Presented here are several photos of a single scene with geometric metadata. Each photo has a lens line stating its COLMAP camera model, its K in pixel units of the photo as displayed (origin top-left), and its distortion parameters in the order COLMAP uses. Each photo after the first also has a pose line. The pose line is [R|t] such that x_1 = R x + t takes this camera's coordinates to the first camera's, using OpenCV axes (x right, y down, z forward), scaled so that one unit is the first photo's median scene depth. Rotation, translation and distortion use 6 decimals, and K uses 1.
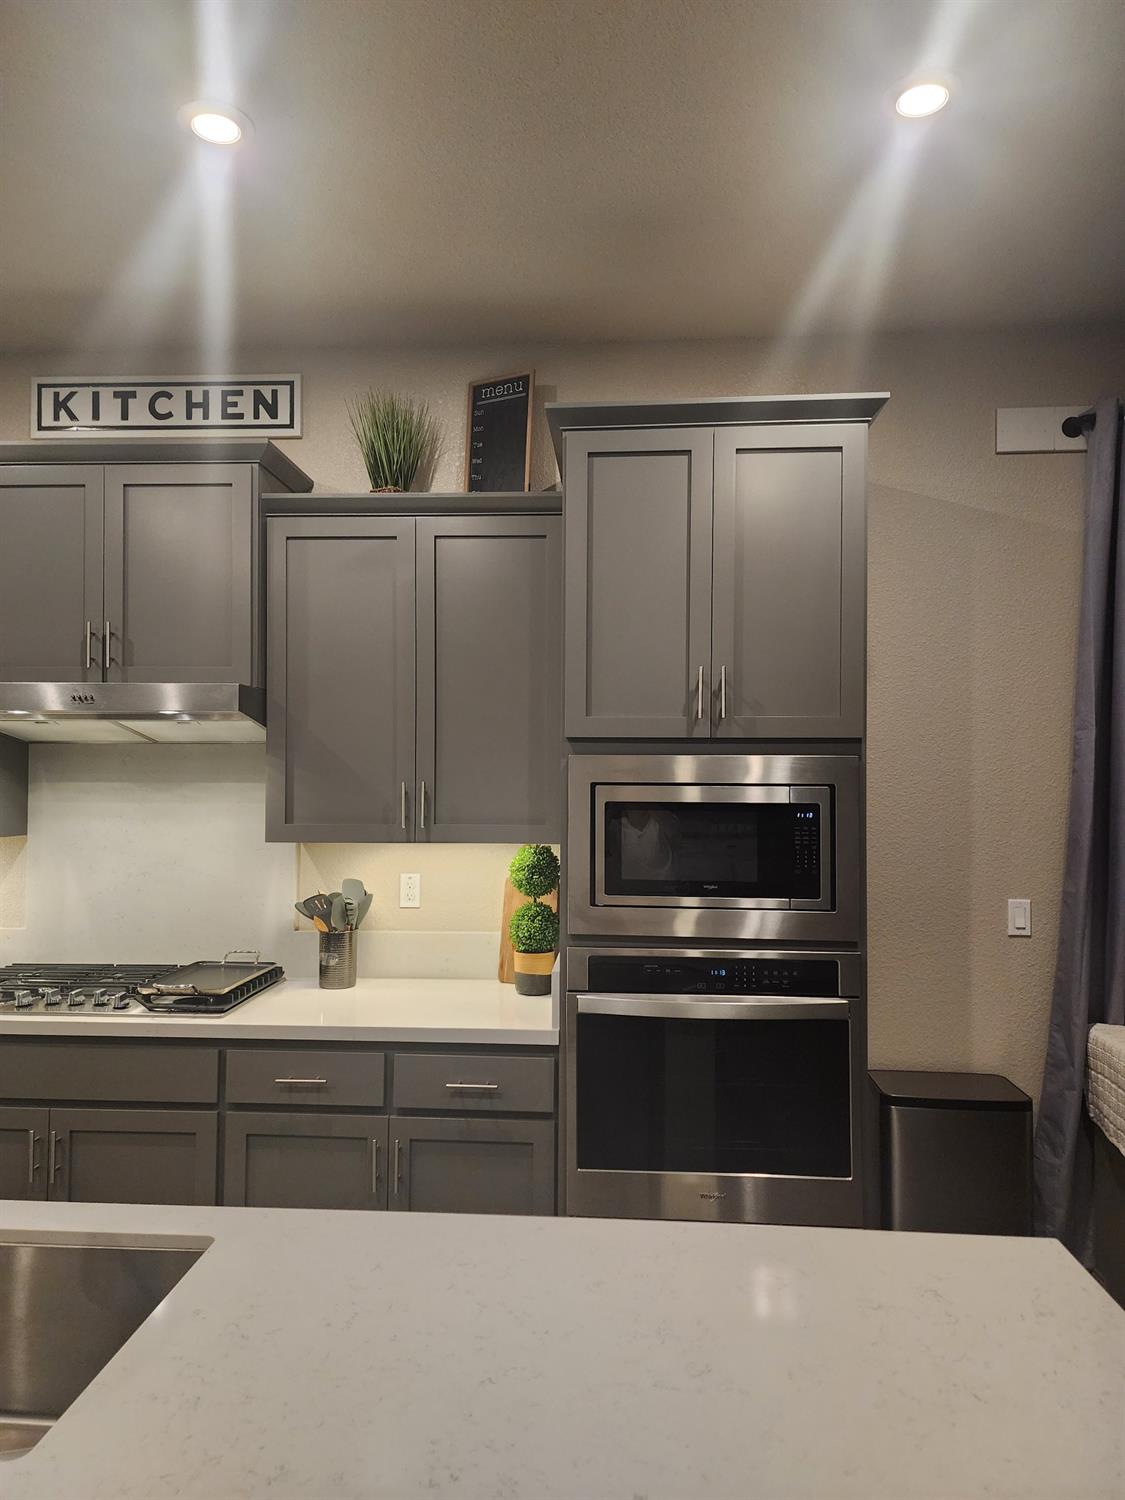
lens RADIAL K [[1012.8, 0, 562.5], [0, 1012.8, 750.0], [0, 0, 1]] dist [0.080585, -0.081206]
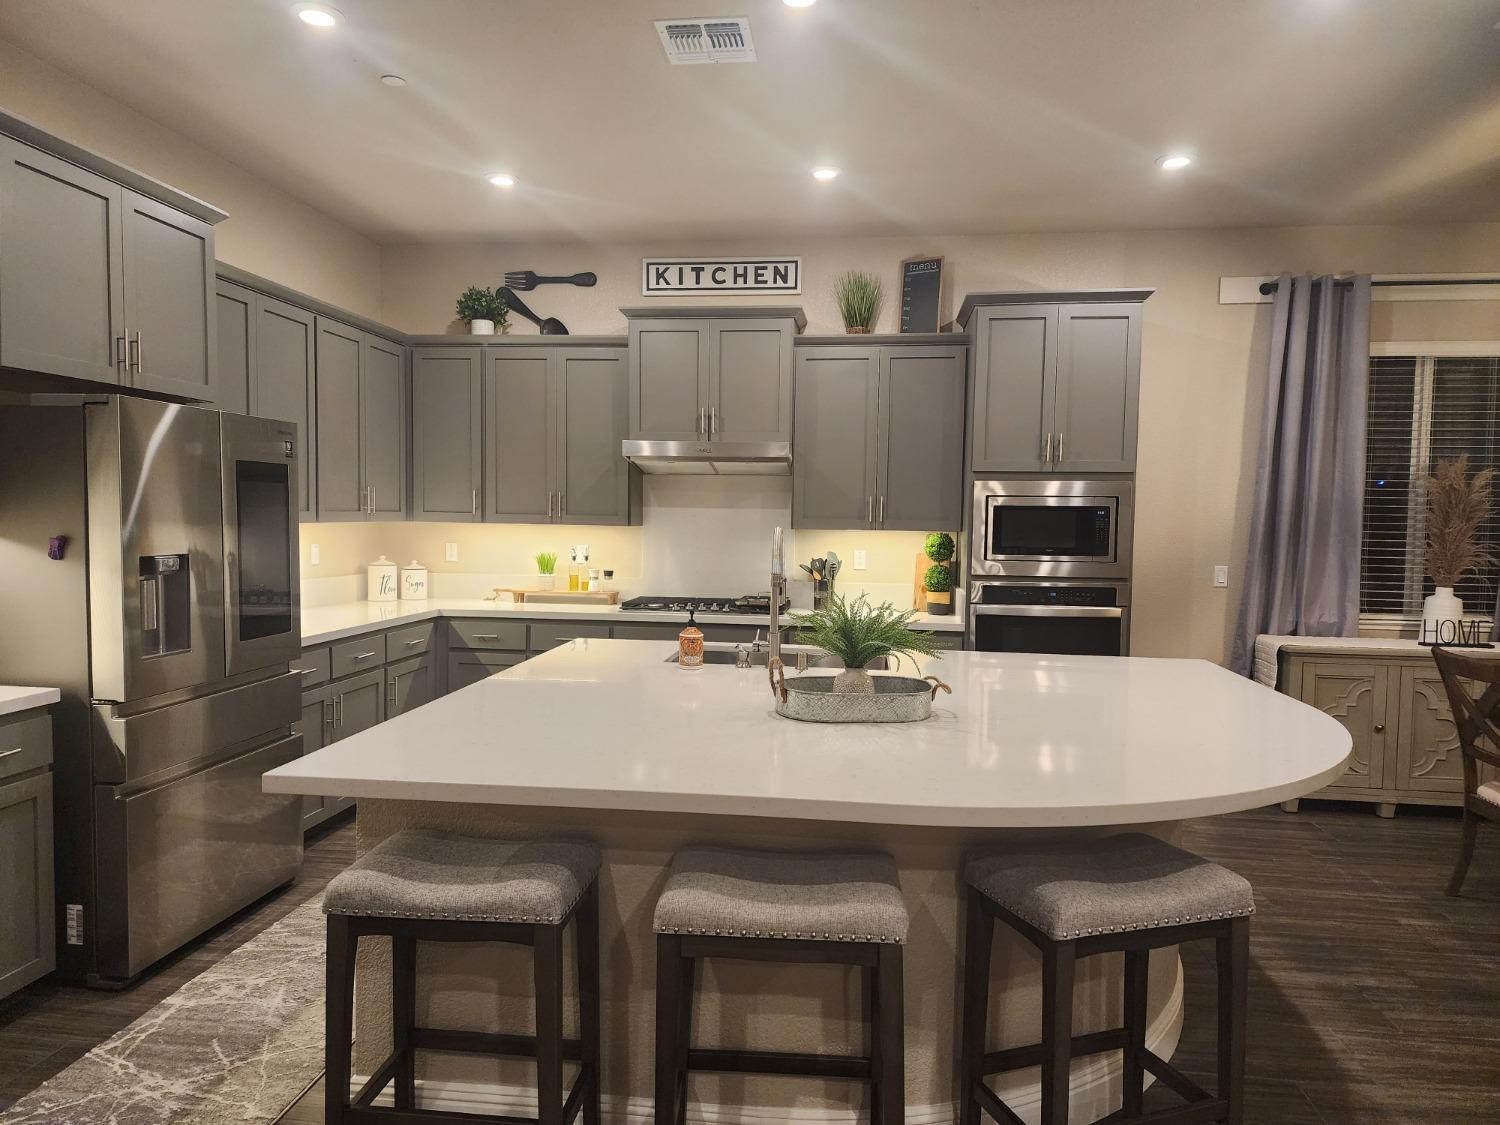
lens RADIAL K [[1012.8, 0, 750.0], [0, 1012.8, 562.5], [0, 0, 1]] dist [0.080585, -0.081206]
pose [[0.998369, 0.011299, -0.055957, -0.245524], [-0.006999, 0.997048, 0.076456, 0.011968], [0.056656, -0.075939, 0.995502, -0.747379]]
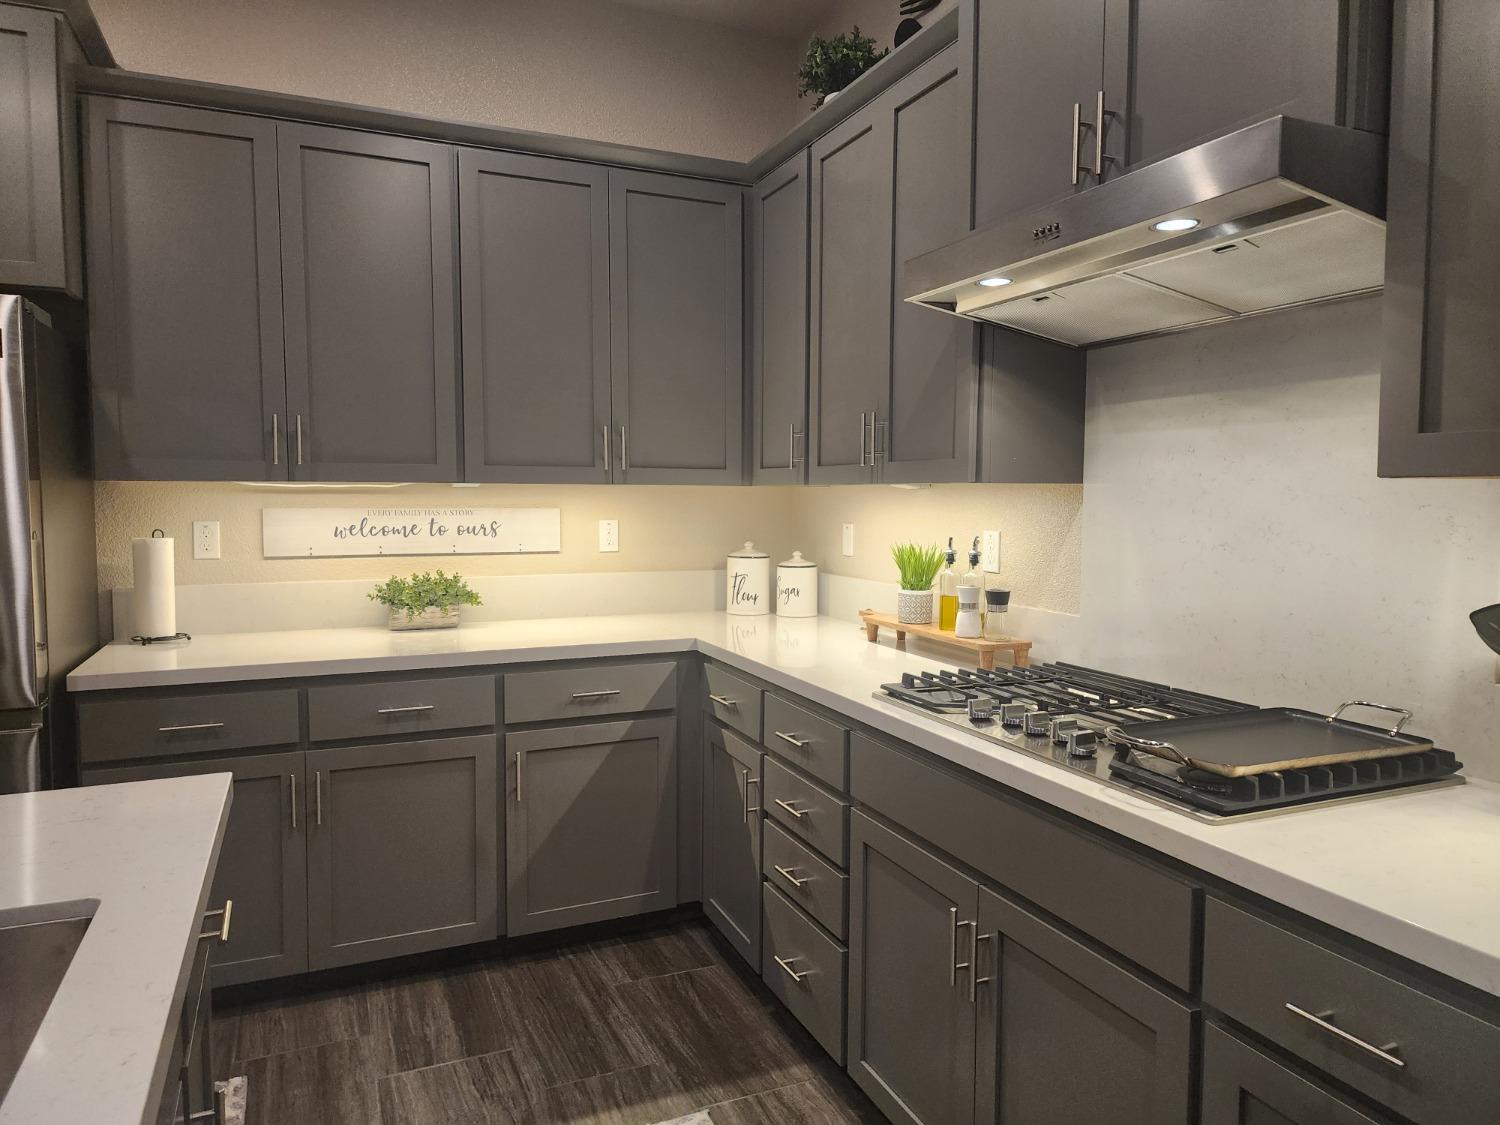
lens RADIAL K [[1012.8, 0, 750.0], [0, 1012.8, 562.5], [0, 0, 1]] dist [0.080585, -0.081206]
pose [[0.458350, 0.055585, -0.887032, -0.006696], [0.023750, 0.996920, 0.074743, 0.081125], [0.888454, -0.055326, 0.455618, 0.495576]]
